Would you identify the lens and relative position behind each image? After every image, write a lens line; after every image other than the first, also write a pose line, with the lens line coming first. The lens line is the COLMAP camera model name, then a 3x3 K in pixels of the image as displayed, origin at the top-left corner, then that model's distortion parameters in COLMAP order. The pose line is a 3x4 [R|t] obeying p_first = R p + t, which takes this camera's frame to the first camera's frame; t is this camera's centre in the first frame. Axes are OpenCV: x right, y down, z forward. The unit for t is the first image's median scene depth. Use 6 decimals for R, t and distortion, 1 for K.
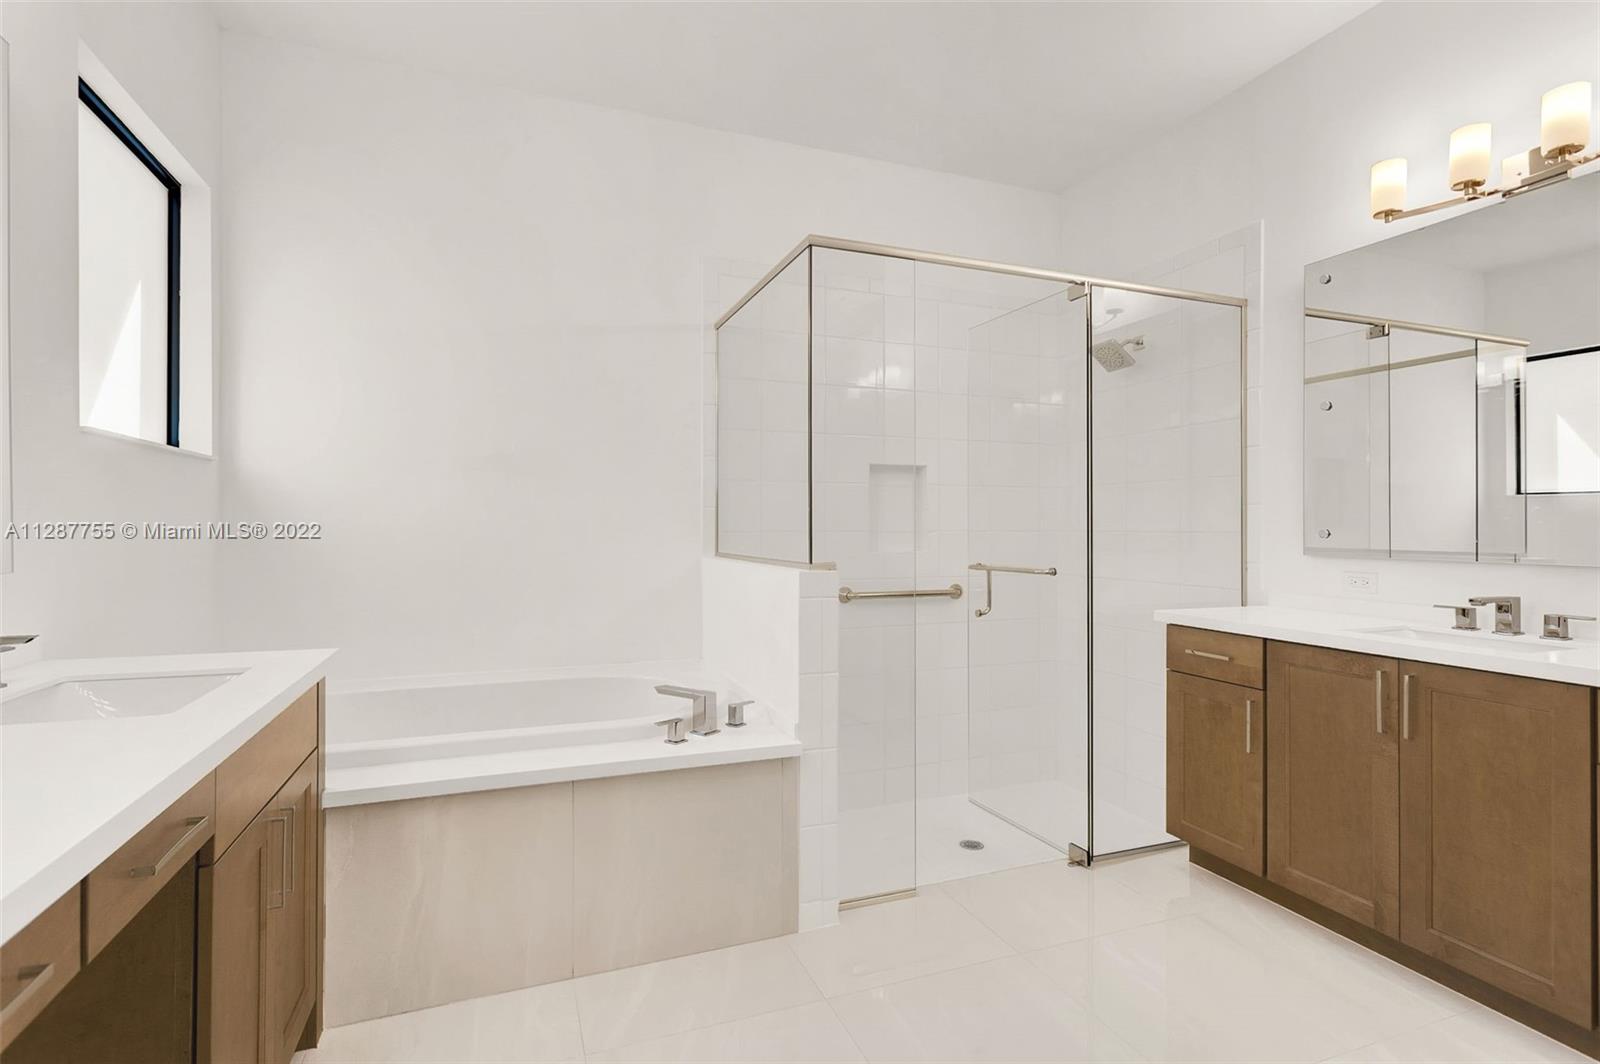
lens RADIAL K [[780.7, 0, 795.9], [0, 780.7, 524.8], [0, 0, 1]] dist [0.002388, 0.000398]
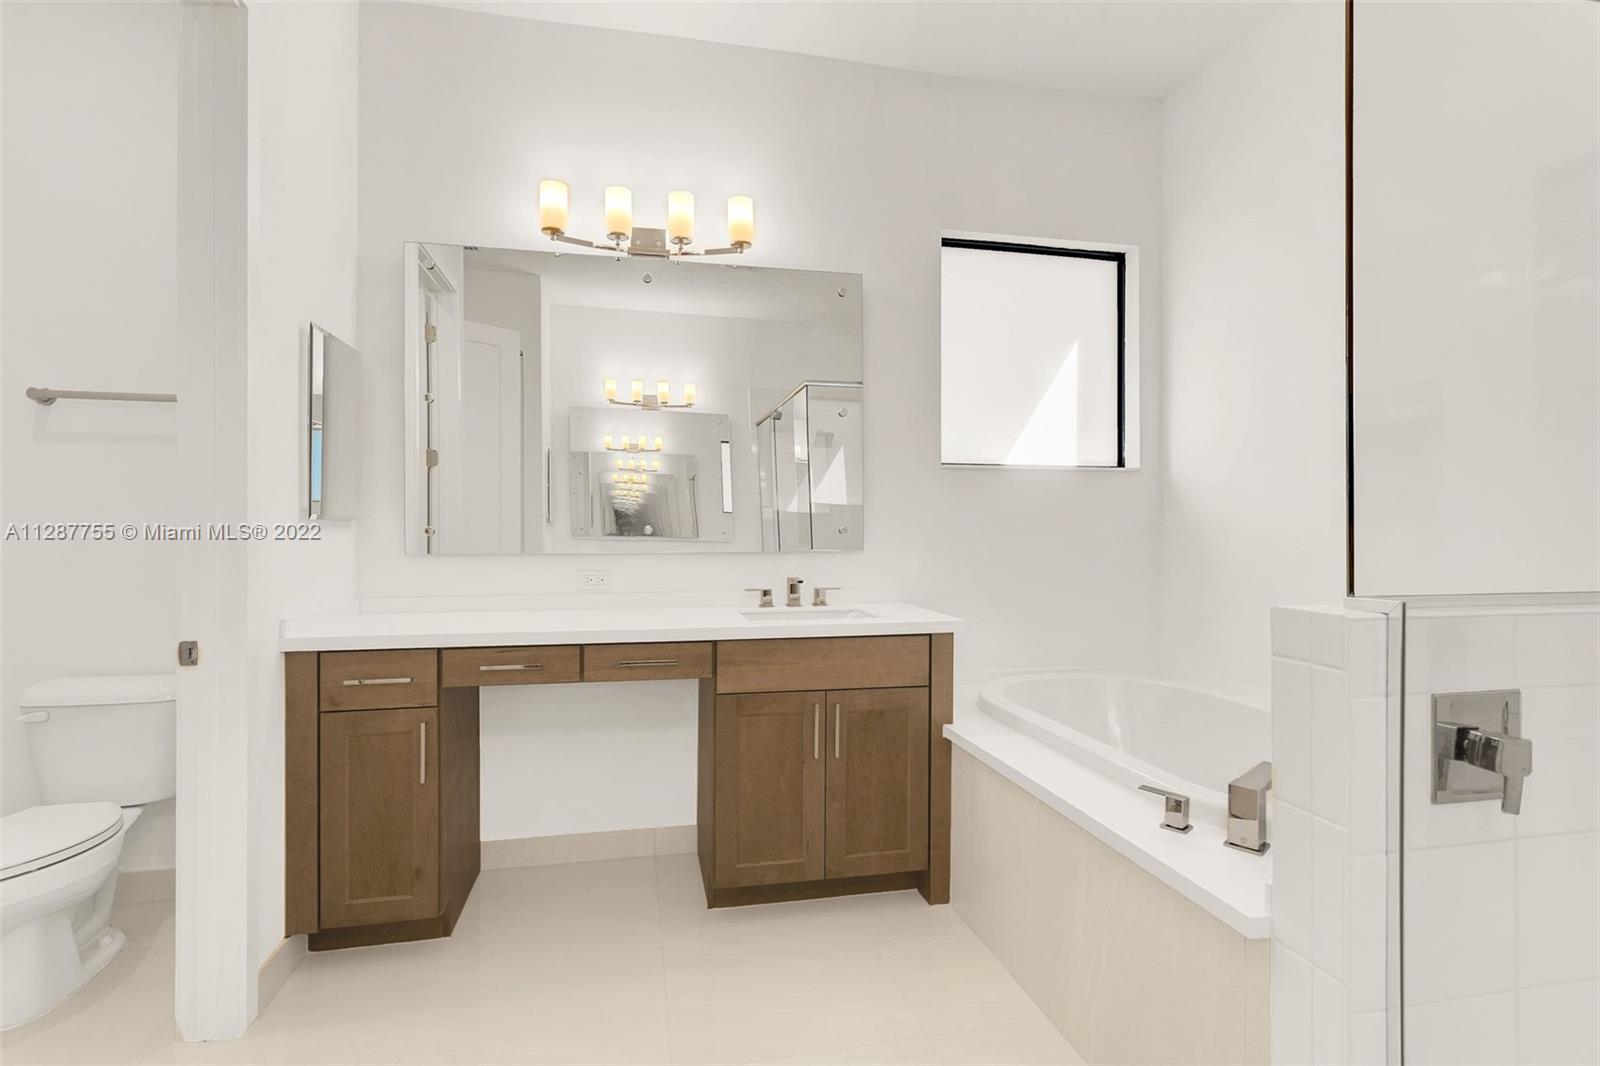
lens RADIAL K [[742.5, 0, 796.0], [0, 742.5, 522.3], [0, 0, 1]] dist [0.000046, 0.000026]
pose [[0.157988, 0.000771, 0.987441, -0.293571], [-0.002460, 0.999997, -0.000387, 0.000533], [-0.987438, -0.002367, 0.157989, 0.774429]]
